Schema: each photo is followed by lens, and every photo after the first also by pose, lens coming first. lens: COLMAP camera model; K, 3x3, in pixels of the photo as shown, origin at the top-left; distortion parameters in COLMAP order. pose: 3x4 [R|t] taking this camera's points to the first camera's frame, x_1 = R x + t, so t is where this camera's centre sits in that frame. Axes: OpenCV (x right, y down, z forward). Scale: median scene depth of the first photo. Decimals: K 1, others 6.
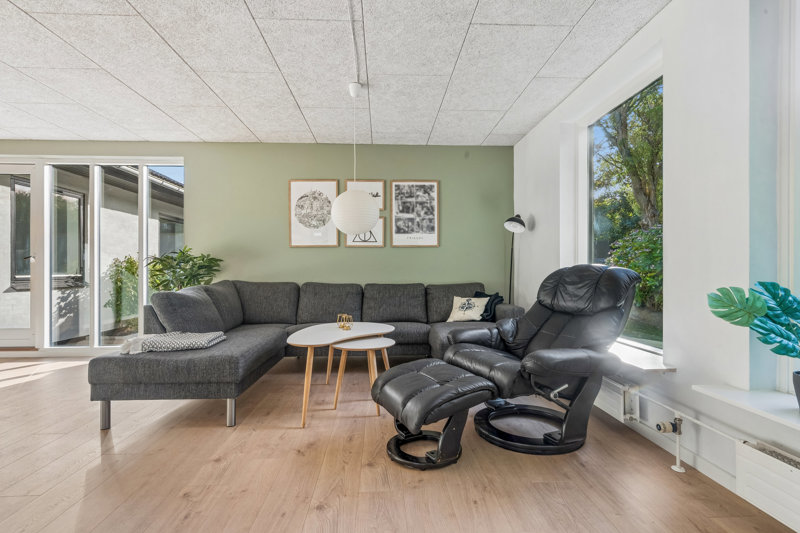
lens RADIAL K [[392.7, 0, 395.8], [0, 392.7, 268.0], [0, 0, 1]] dist [-0.002262, 0.004353]
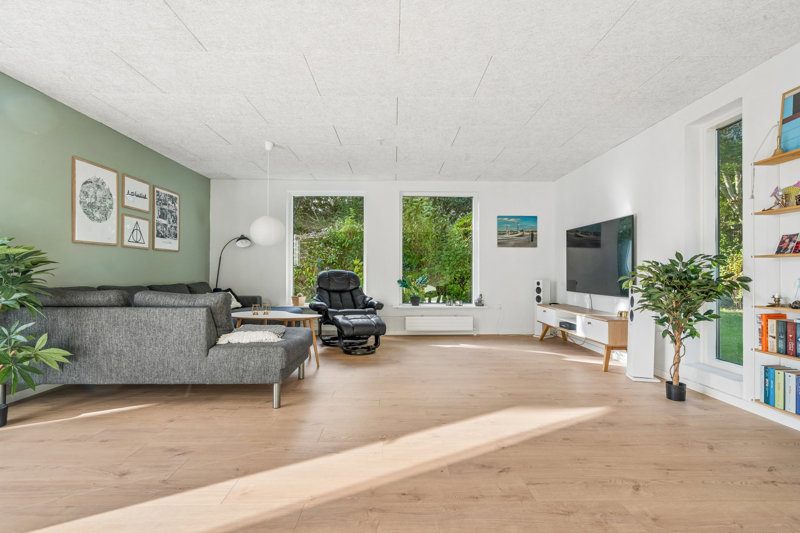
lens RADIAL K [[392.7, 0, 417.2], [0, 392.7, 271.4], [0, 0, 1]] dist [-0.002262, 0.004353]
pose [[-0.026287, 0.004391, 0.999645, -1.064916], [-0.006408, 0.999969, -0.004561, 0.004470], [-0.999634, -0.006526, -0.026258, 0.331660]]
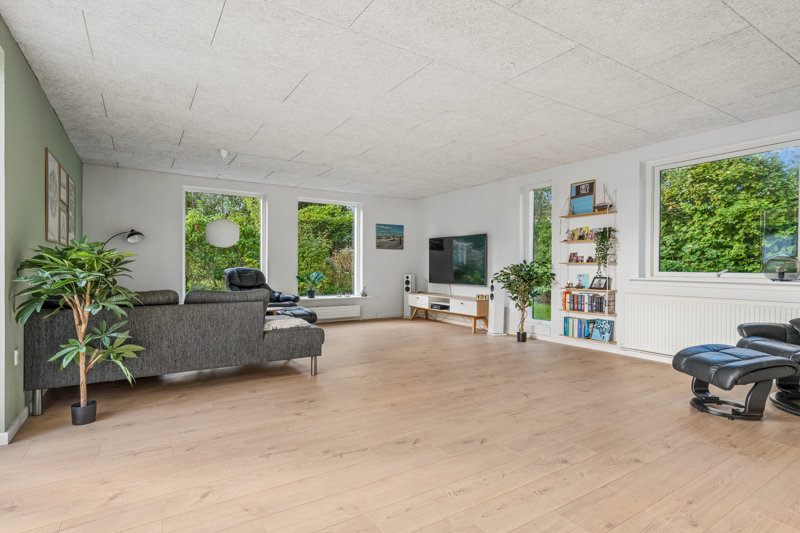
lens RADIAL K [[401.5, 0, 410.5], [0, 401.5, 267.4], [0, 0, 1]] dist [0.013701, -0.000229]
pose [[-0.541644, -0.004136, 0.840597, -1.260547], [-0.007148, 0.999974, 0.000314, -0.008297], [-0.840577, -0.005839, -0.541660, 0.842971]]
